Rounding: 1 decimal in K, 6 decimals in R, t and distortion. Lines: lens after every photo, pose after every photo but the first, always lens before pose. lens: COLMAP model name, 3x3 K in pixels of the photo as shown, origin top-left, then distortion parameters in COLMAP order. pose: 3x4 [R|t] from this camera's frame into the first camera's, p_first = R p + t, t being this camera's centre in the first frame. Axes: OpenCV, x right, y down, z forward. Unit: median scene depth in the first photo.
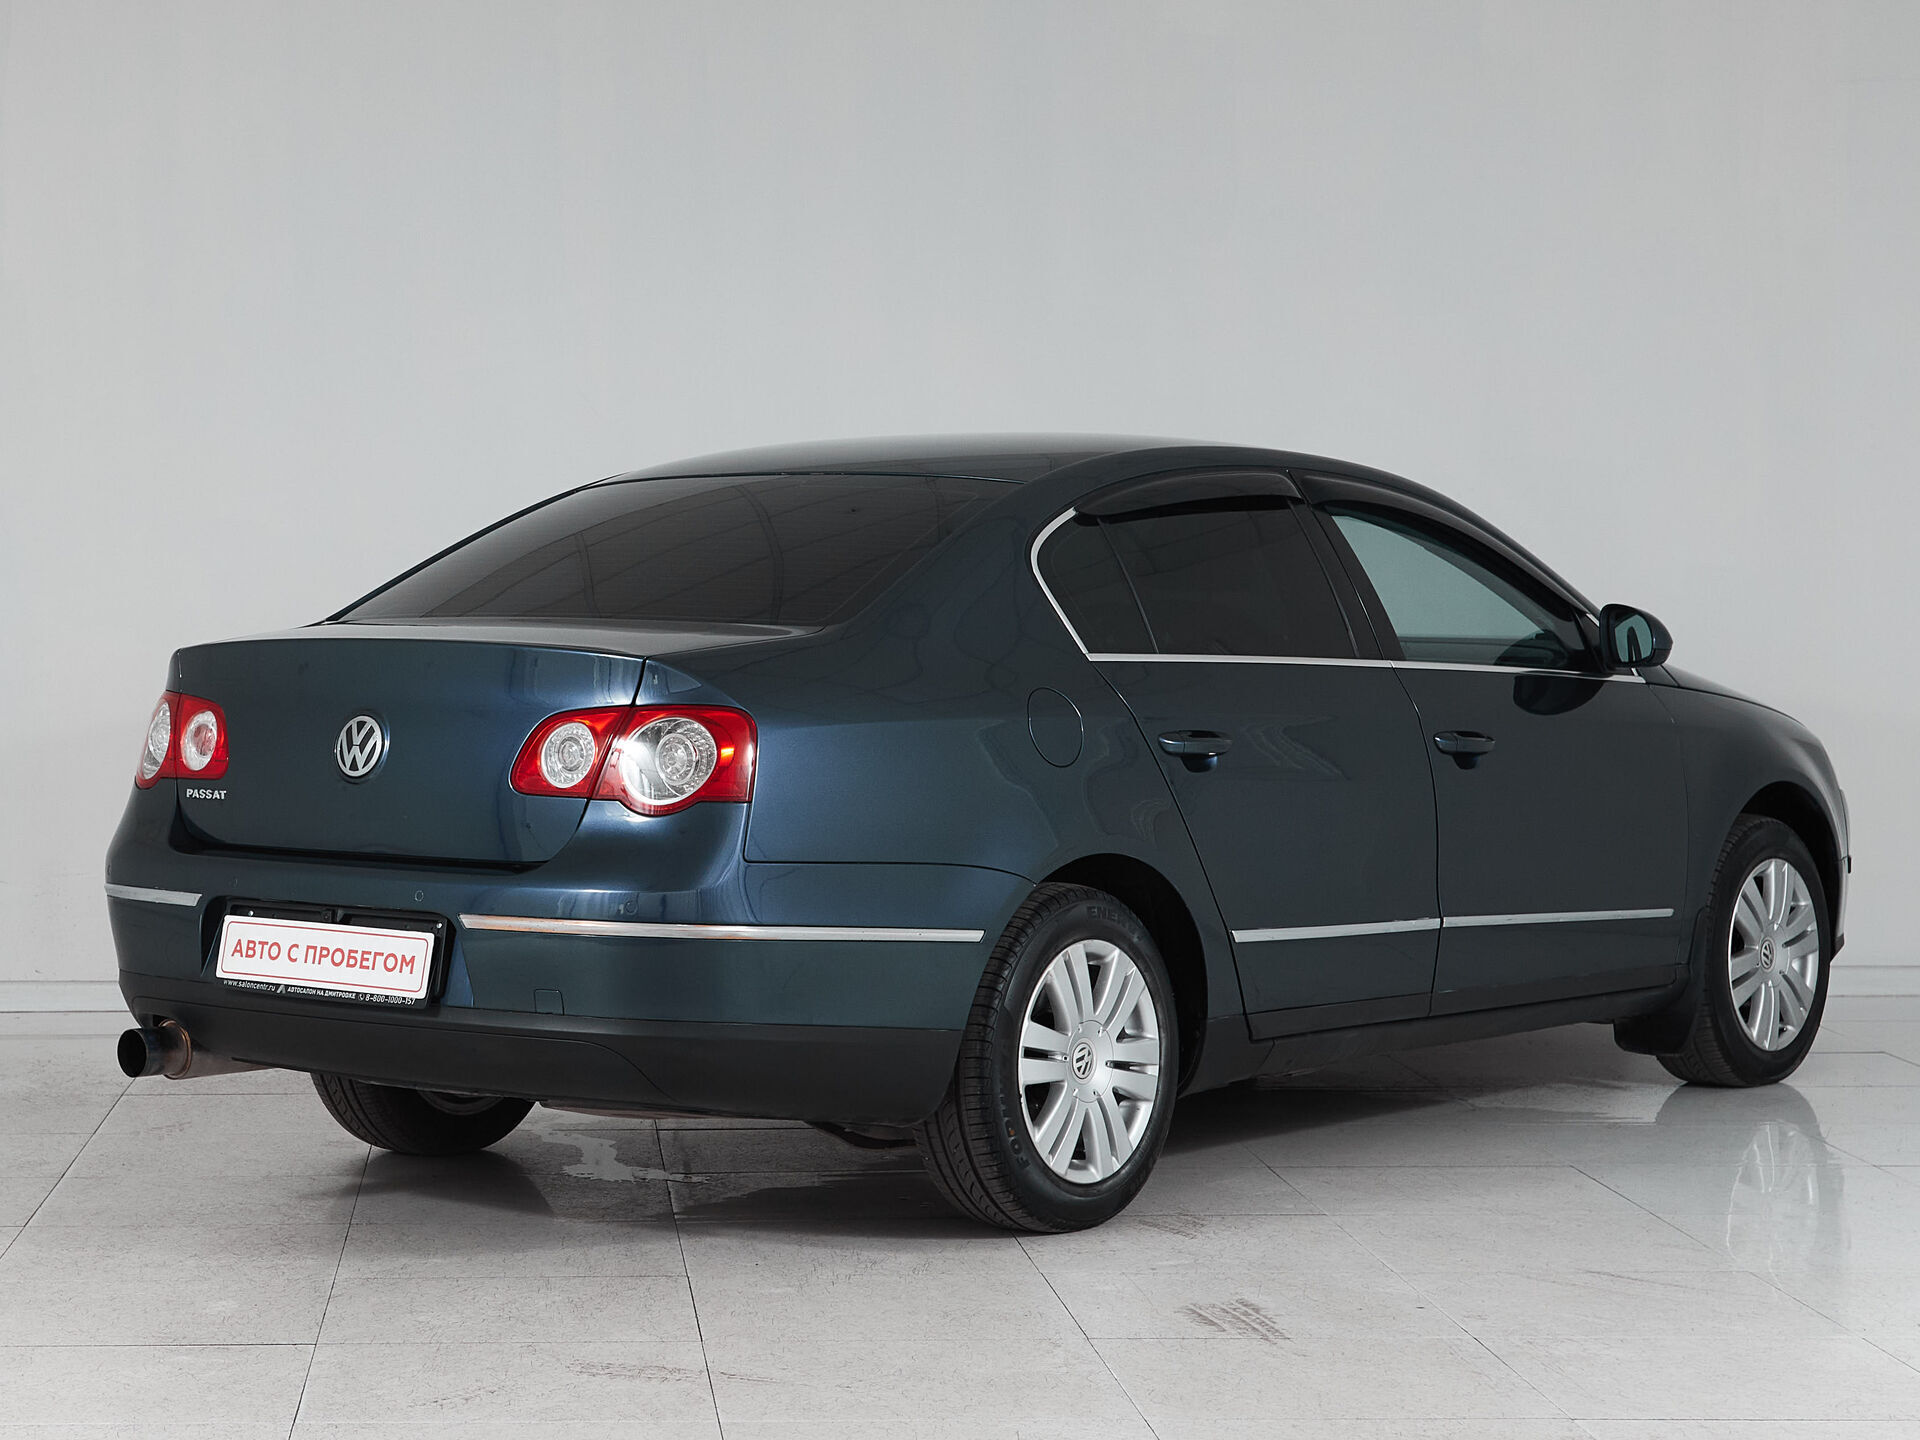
lens RADIAL K [[3111.5, 0, 962.7], [0, 3111.5, 726.4], [0, 0, 1]] dist [0.006577, 0.000000]
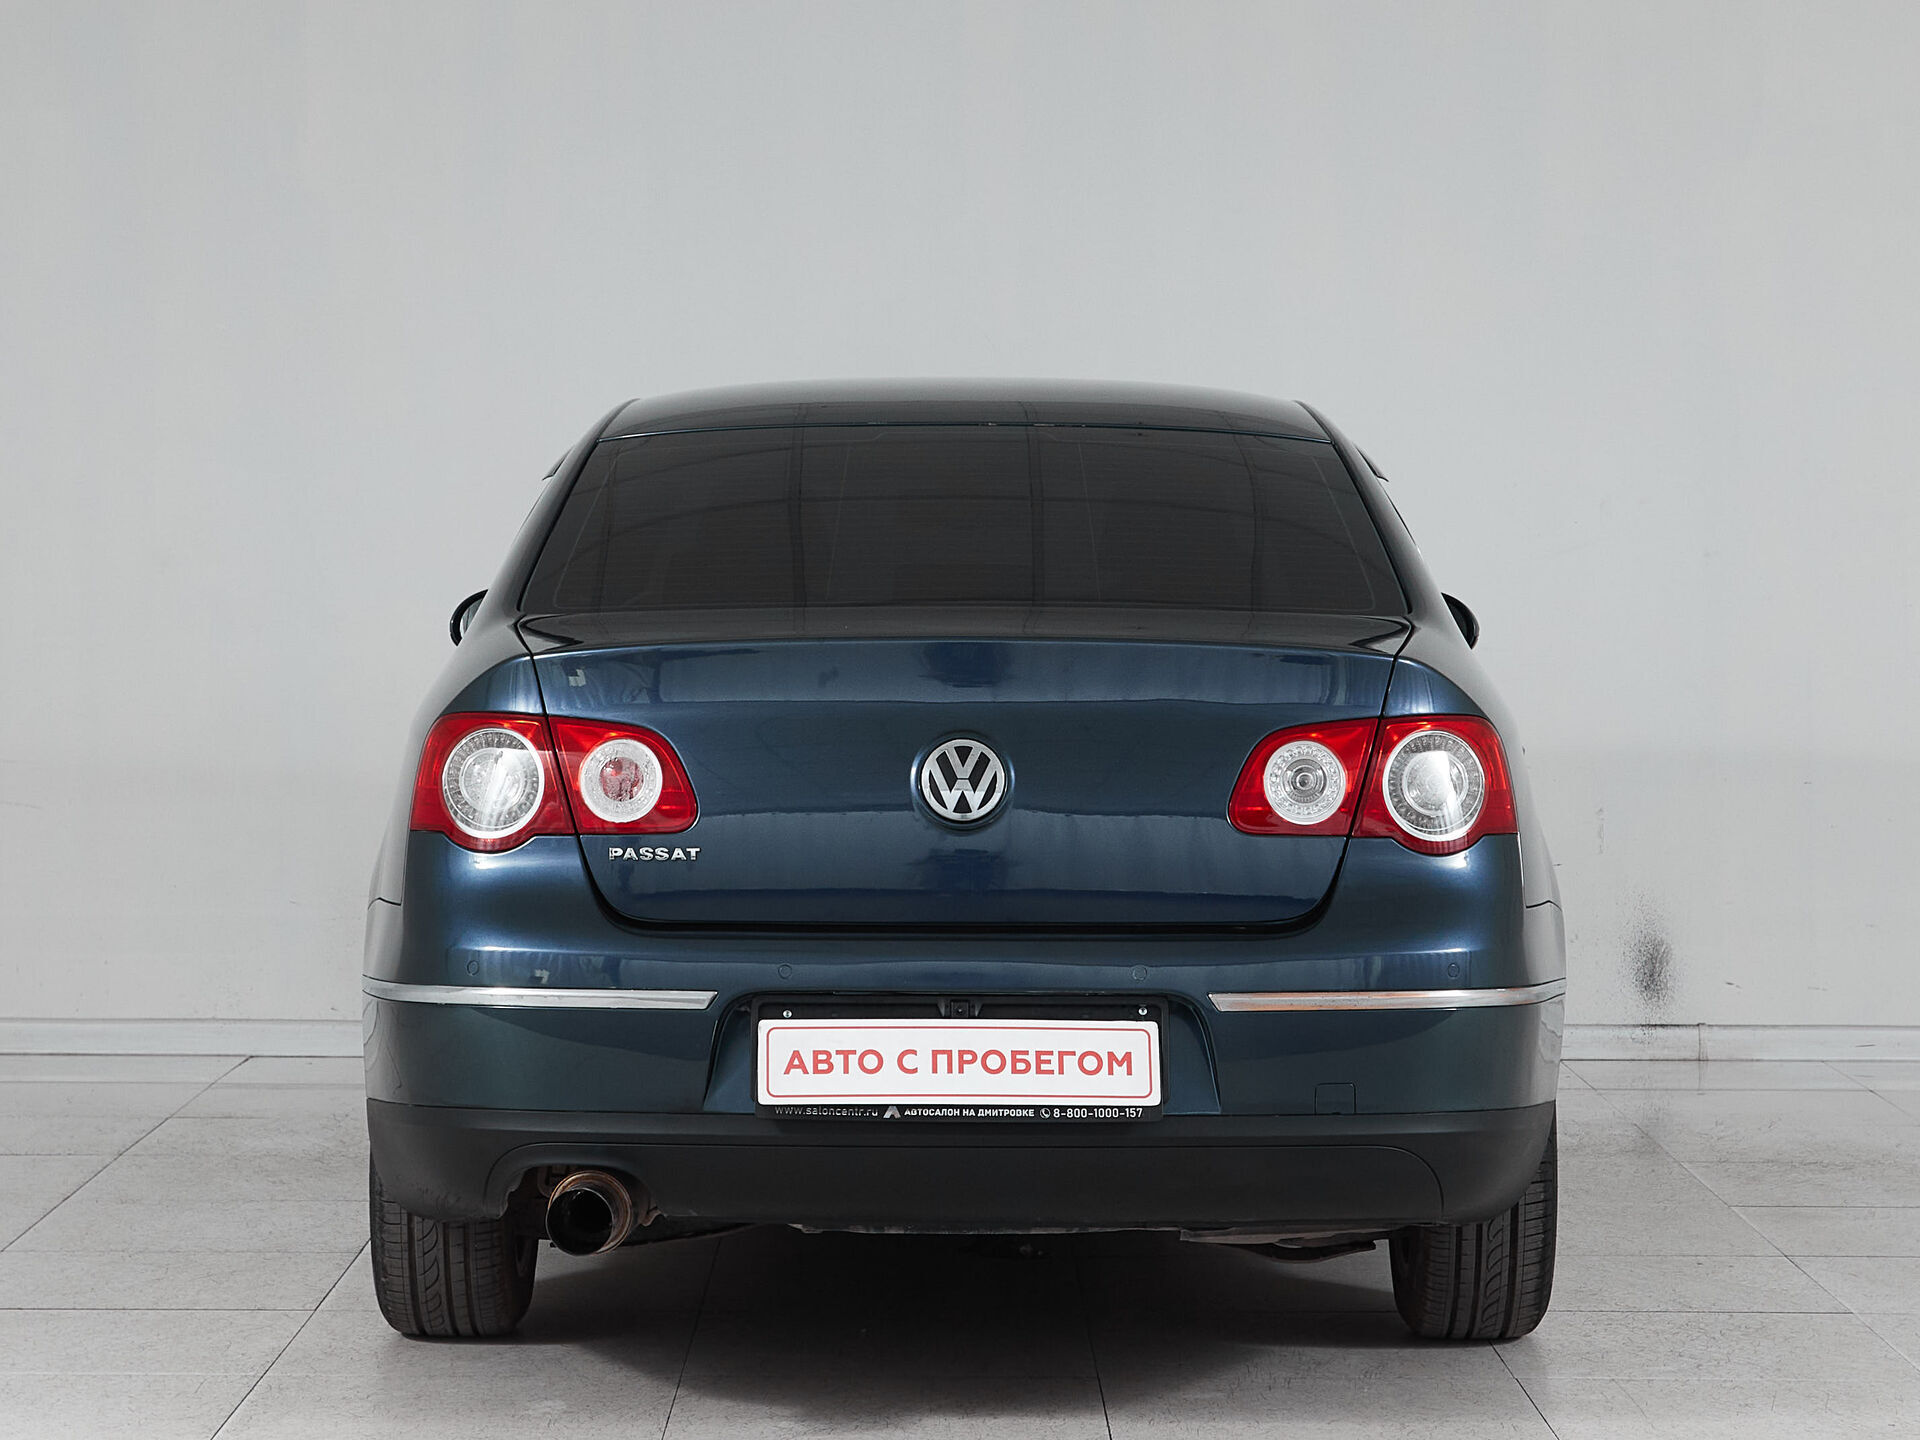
lens RADIAL K [[3111.5, 0, 966.2], [0, 3111.5, 729.4], [0, 0, 1]] dist [0.006577, 0.000000]
pose [[0.805439, -0.026117, 0.592103, -0.639633], [0.017997, 0.999646, 0.019613, -0.020631], [-0.592406, -0.005141, 0.805623, 0.394419]]
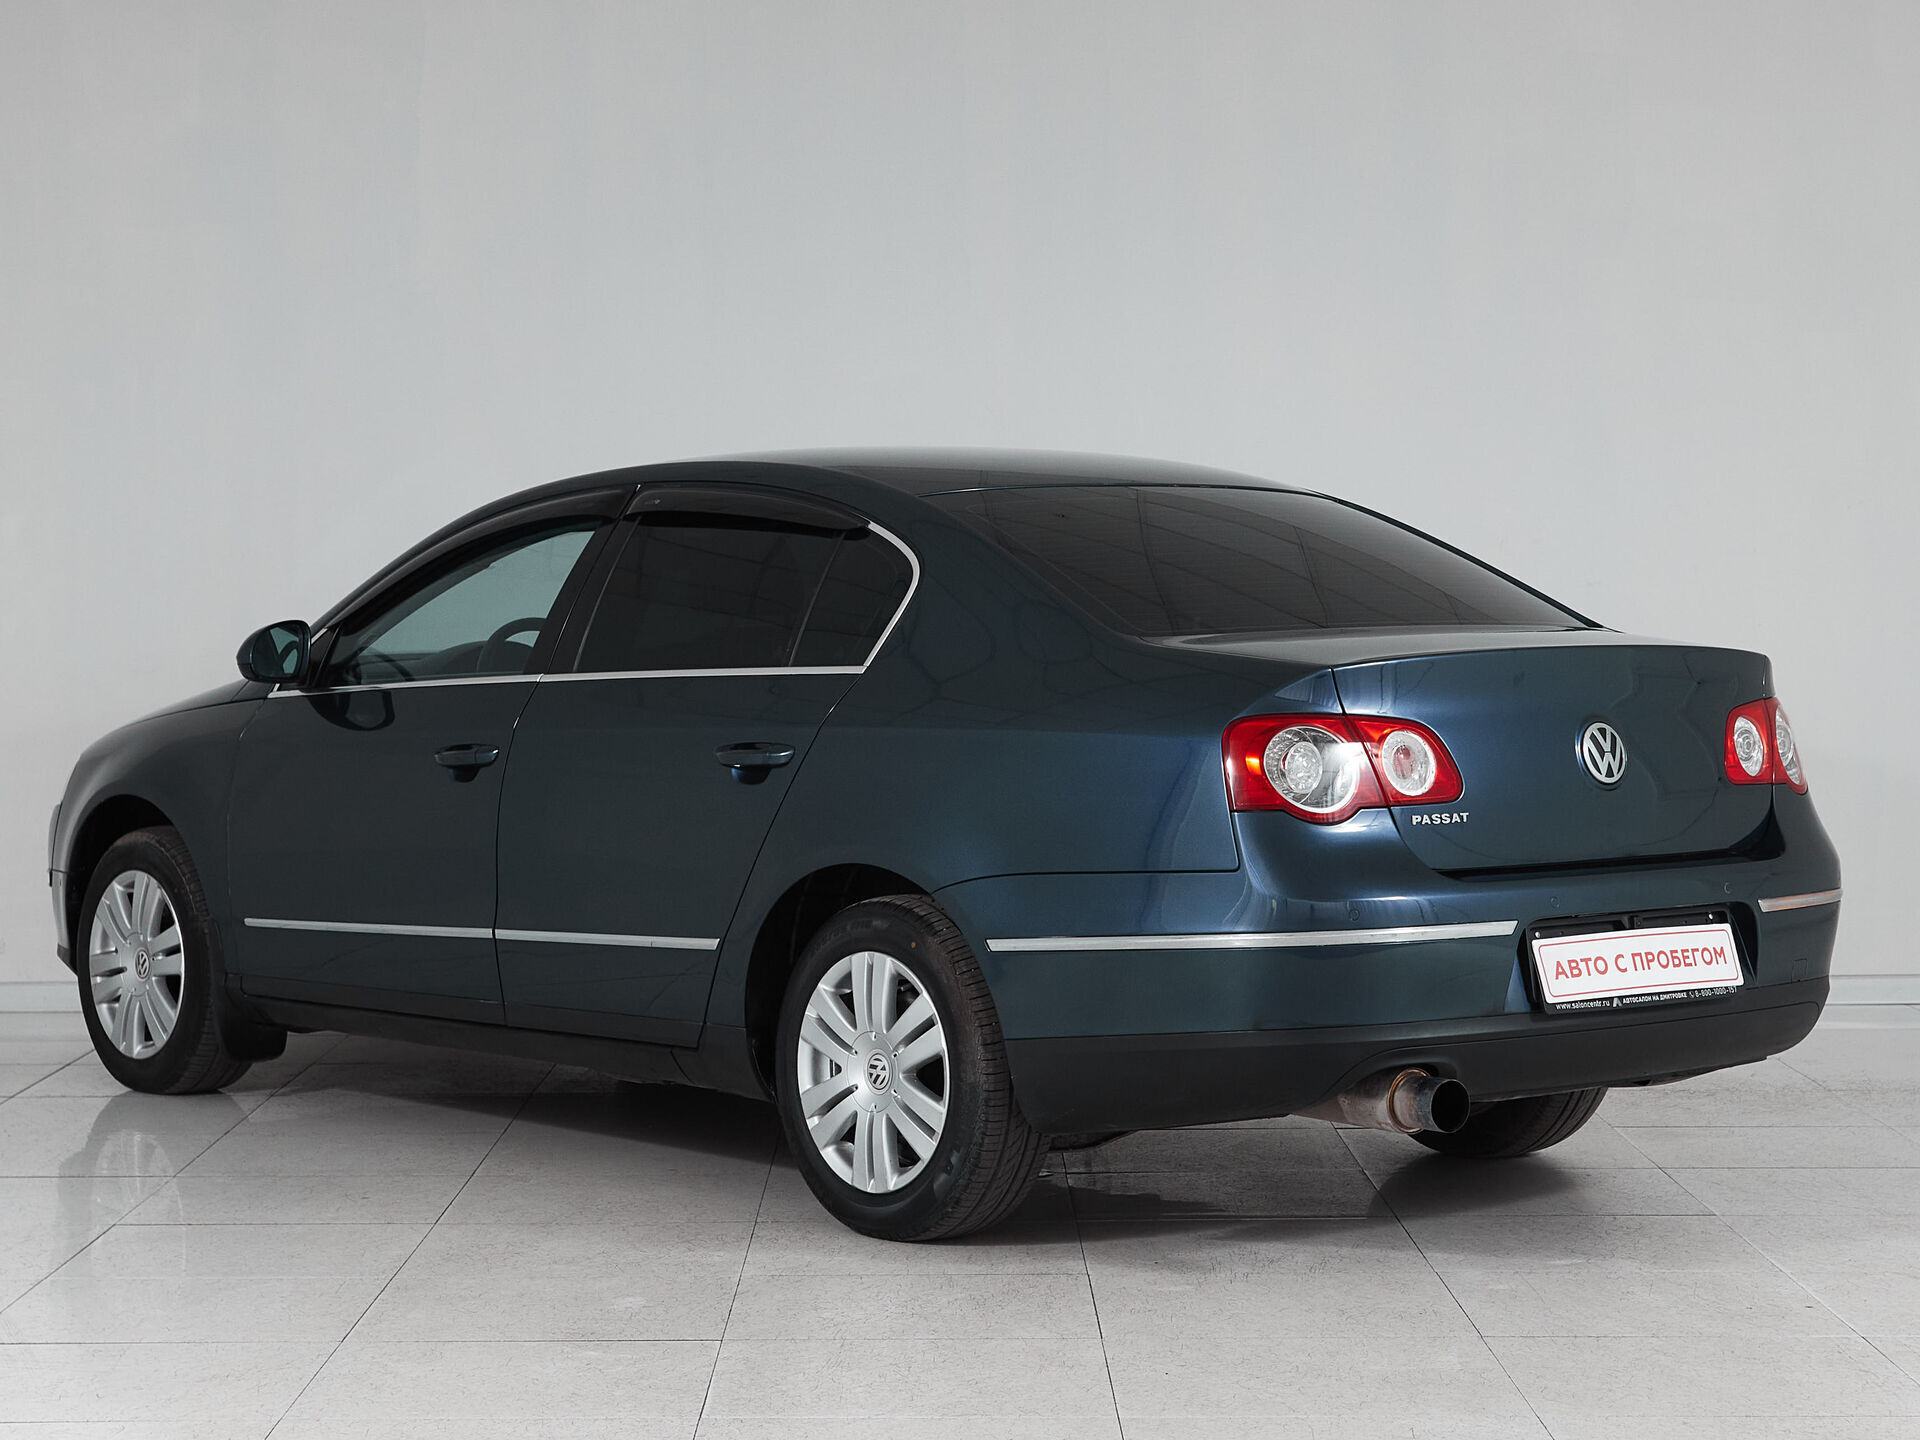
lens RADIAL K [[3111.5, 0, 957.2], [0, 3111.5, 707.6], [0, 0, 1]] dist [0.006577, 0.000000]
pose [[0.360547, -0.031939, 0.932194, -1.207725], [0.044327, 0.998871, 0.017079, -0.034822], [-0.931687, 0.035164, 0.361555, 0.832757]]
